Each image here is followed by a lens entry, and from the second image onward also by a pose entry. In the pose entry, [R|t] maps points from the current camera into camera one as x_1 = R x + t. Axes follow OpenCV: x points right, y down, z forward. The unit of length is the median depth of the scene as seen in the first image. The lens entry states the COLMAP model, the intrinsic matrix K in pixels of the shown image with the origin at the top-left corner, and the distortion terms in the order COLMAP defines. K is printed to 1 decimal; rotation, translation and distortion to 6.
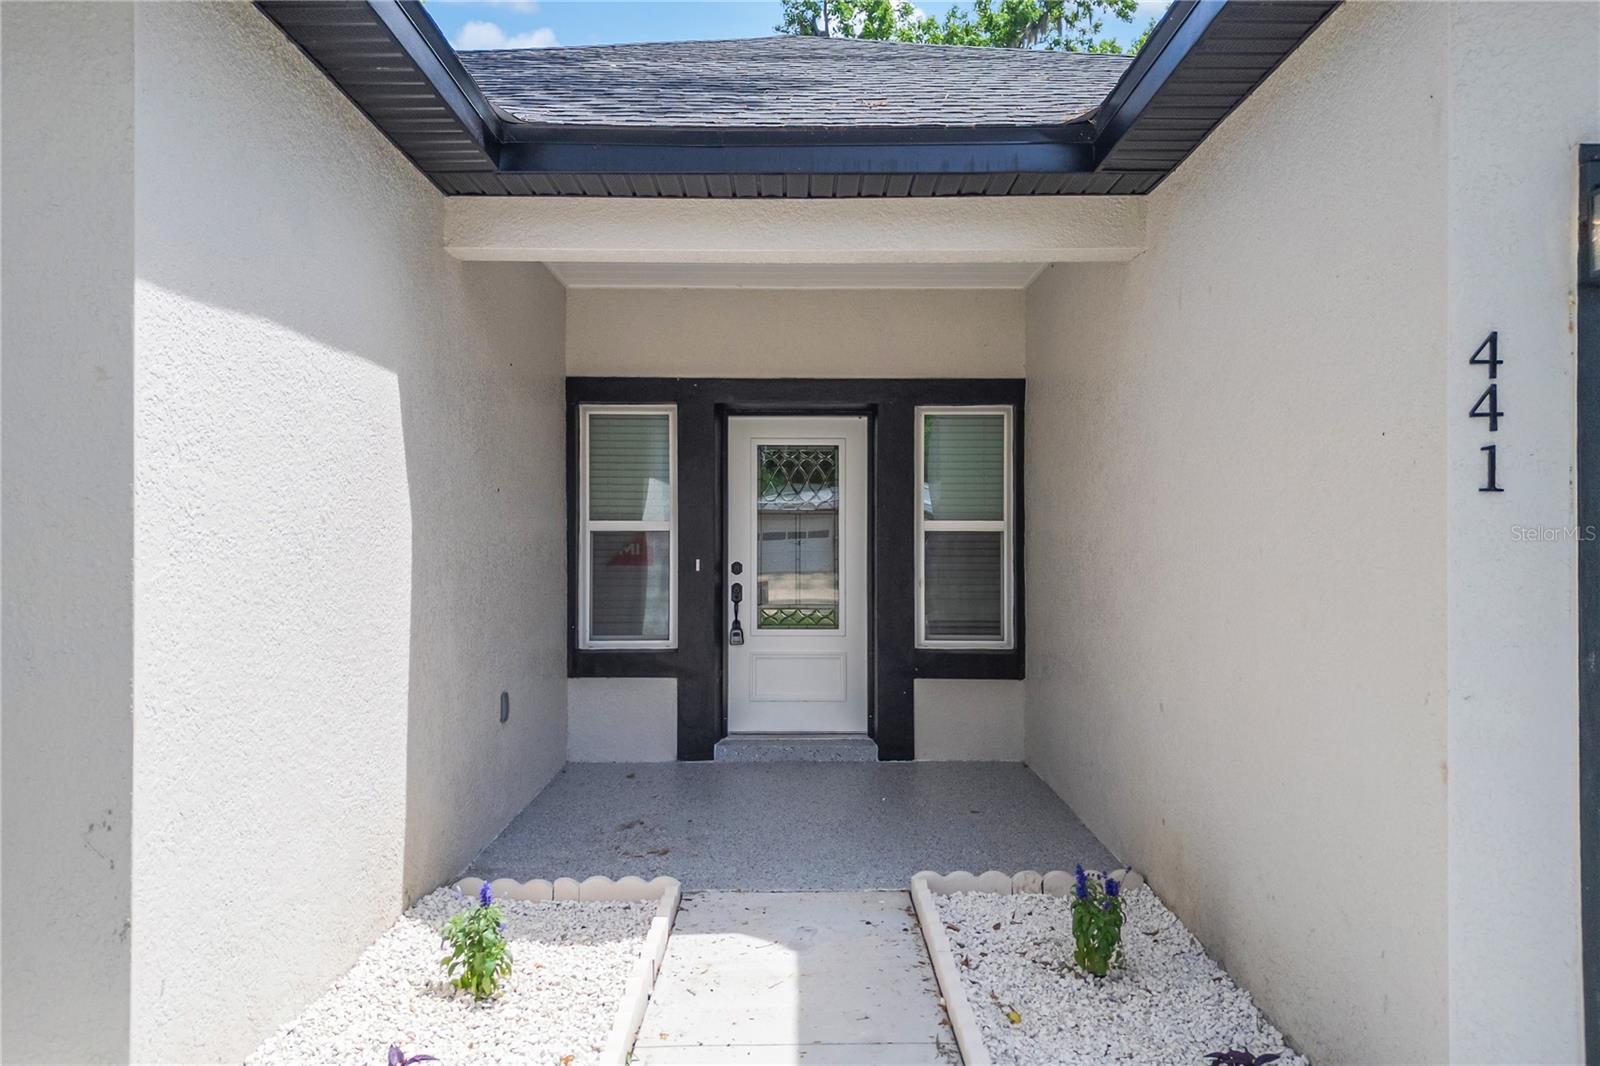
lens RADIAL K [[1135.4, 0, 800.0], [0, 1135.4, 533.0], [0, 0, 1]] dist [0.058433, -0.065283]
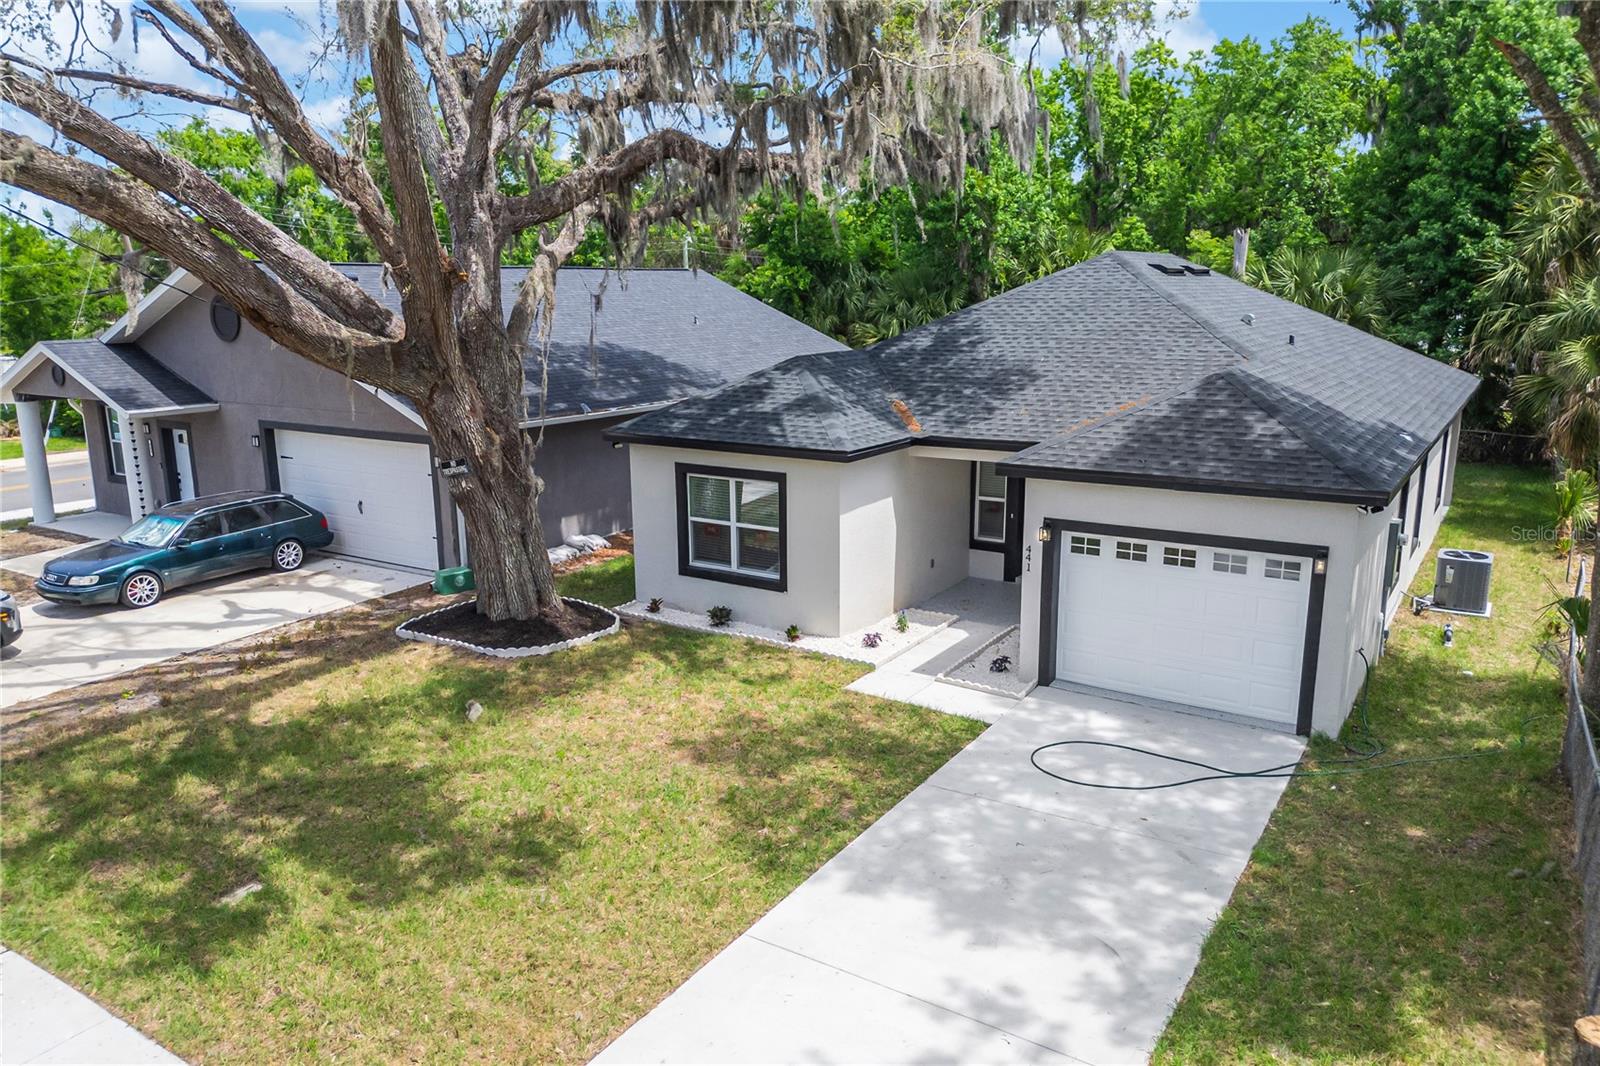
lens RADIAL K [[1135.4, 0, 800.0], [0, 1135.4, 533.0], [0, 0, 1]] dist [0.058433, -0.065283]
pose [[0.831673, 0.110622, -0.544134, 1.013413], [0.015682, 0.974884, 0.222162, -0.566235], [0.555044, -0.193300, 0.809050, -1.603076]]
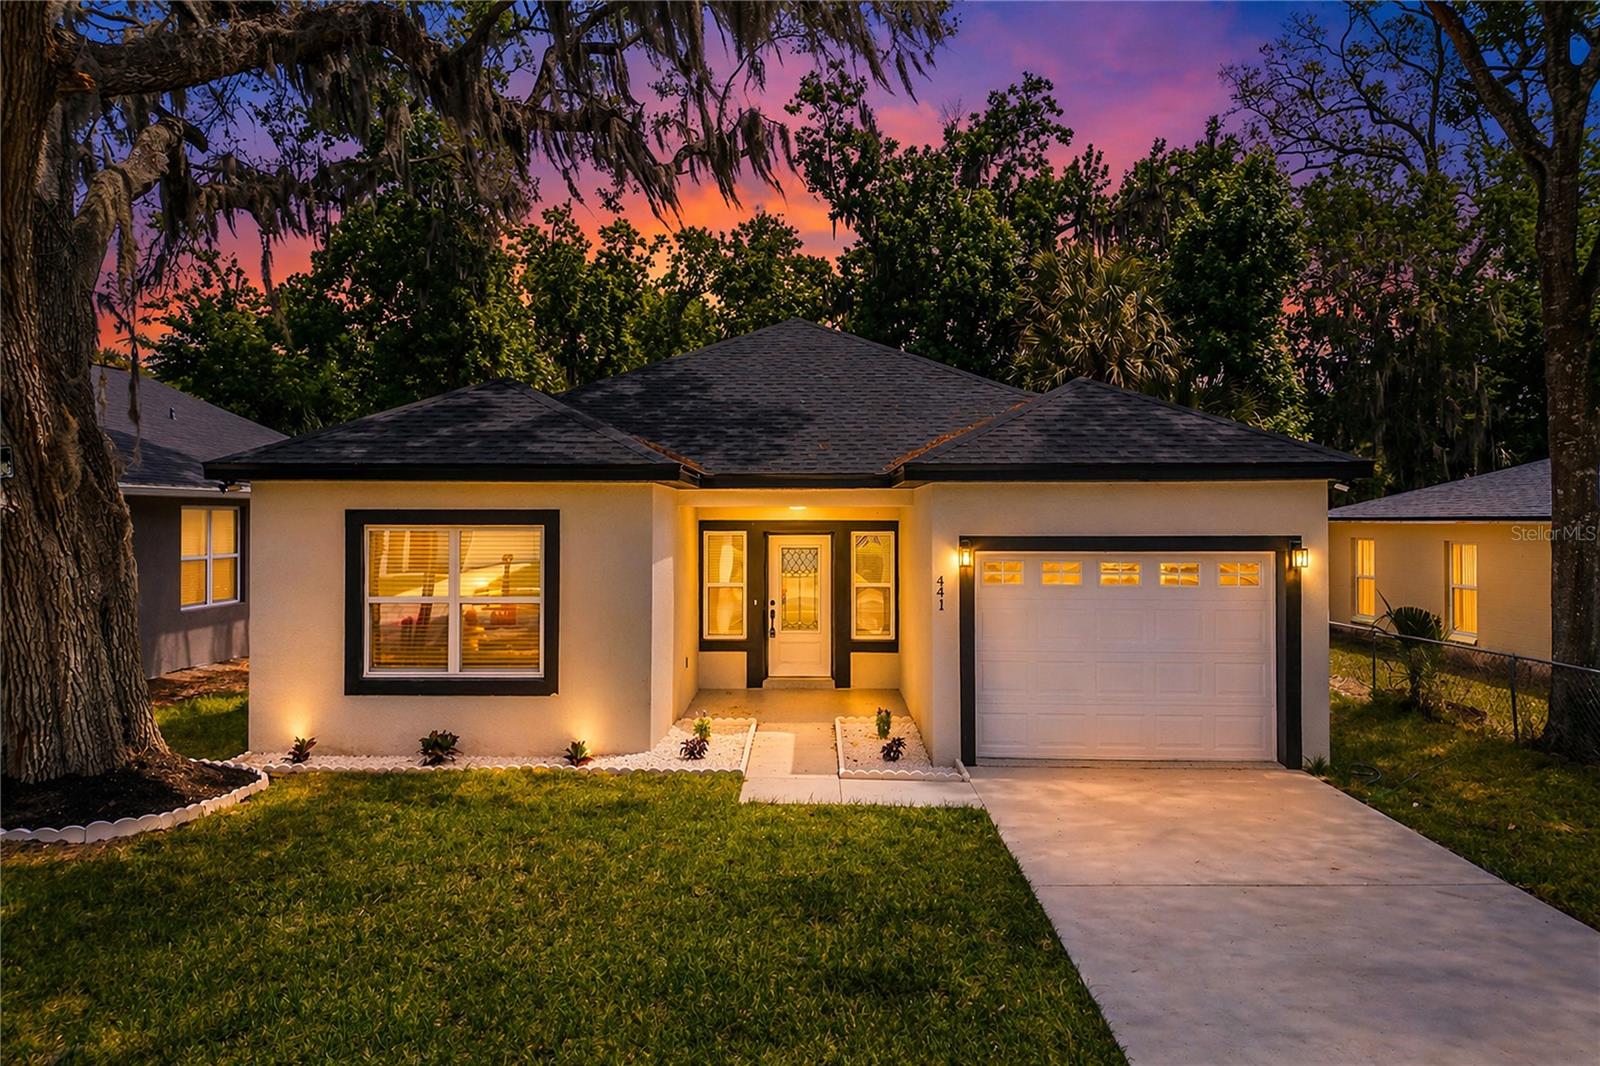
lens RADIAL K [[1134.0, 0, 794.8], [0, 1134.0, 499.7], [0, 0, 1]] dist [0.063750, -0.067748]
pose [[0.999778, -0.000036, -0.021083, 0.036838], [-0.000151, 0.999961, -0.008861, -0.156145], [0.021082, 0.008863, 0.999738, -1.268079]]
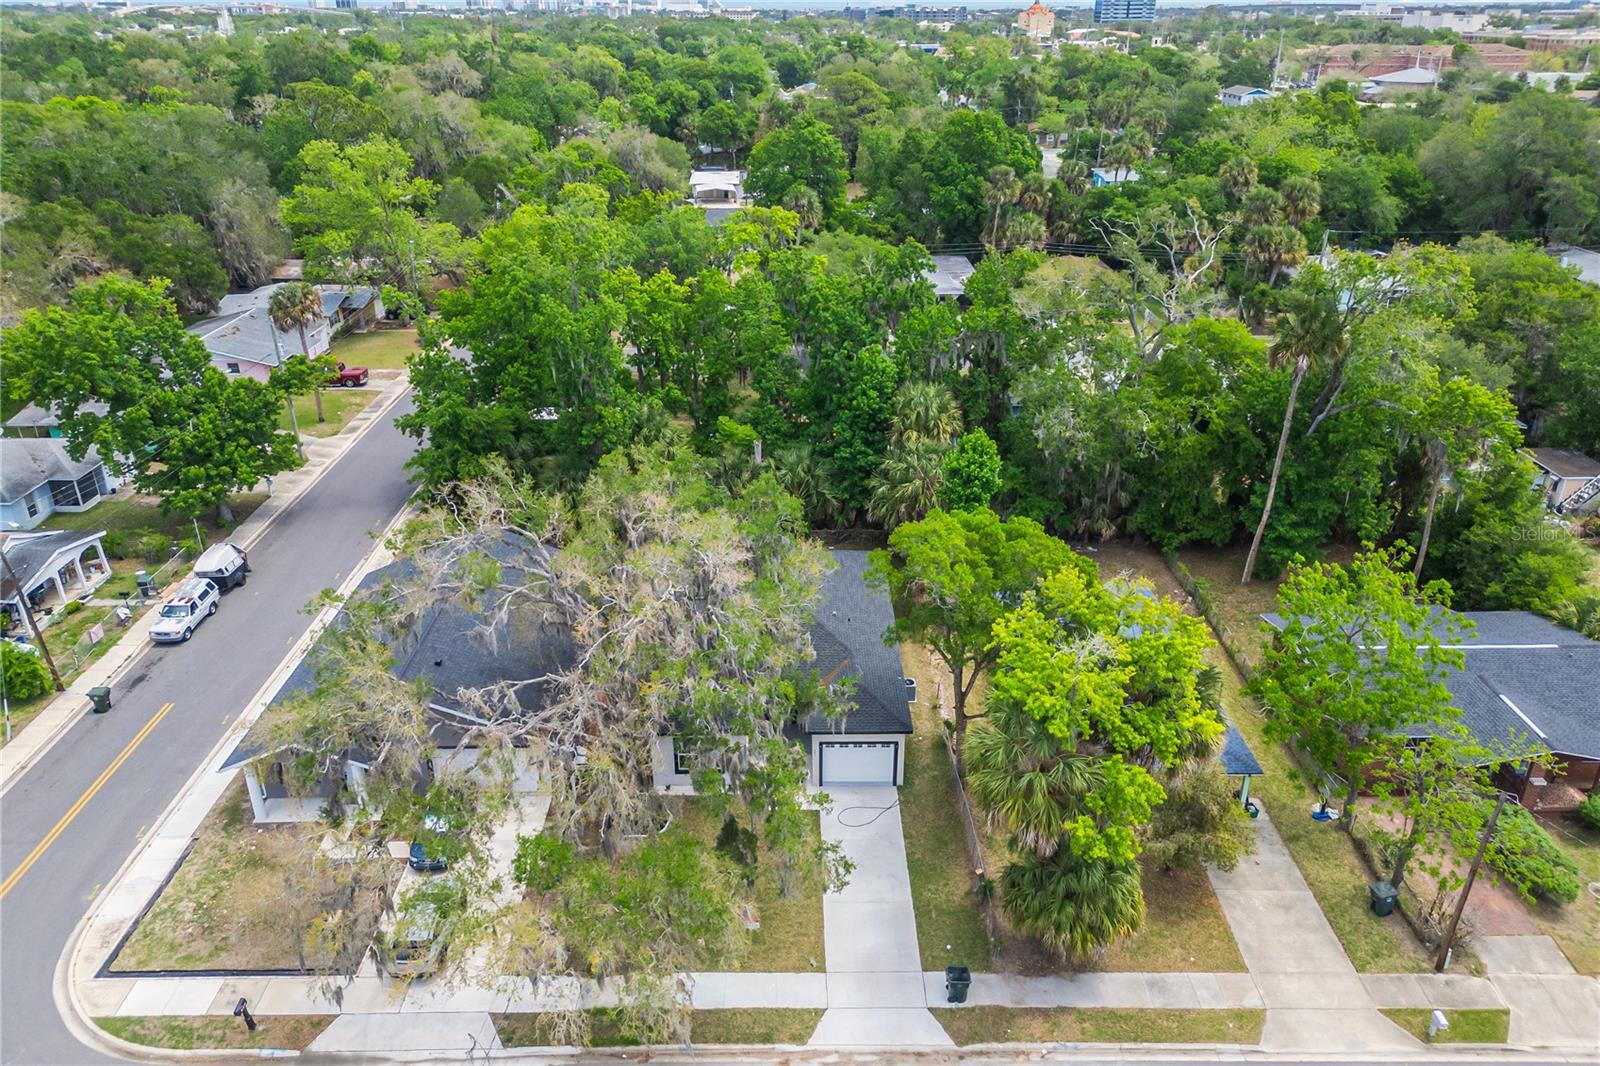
lens RADIAL K [[1135.4, 0, 800.0], [0, 1135.4, 533.0], [0, 0, 1]] dist [0.058433, -0.065283]
pose [[0.999949, -0.002250, -0.009871, 0.196824], [0.006390, 0.896516, 0.442964, -4.291350], [0.007853, -0.443005, 0.896485, -5.233059]]
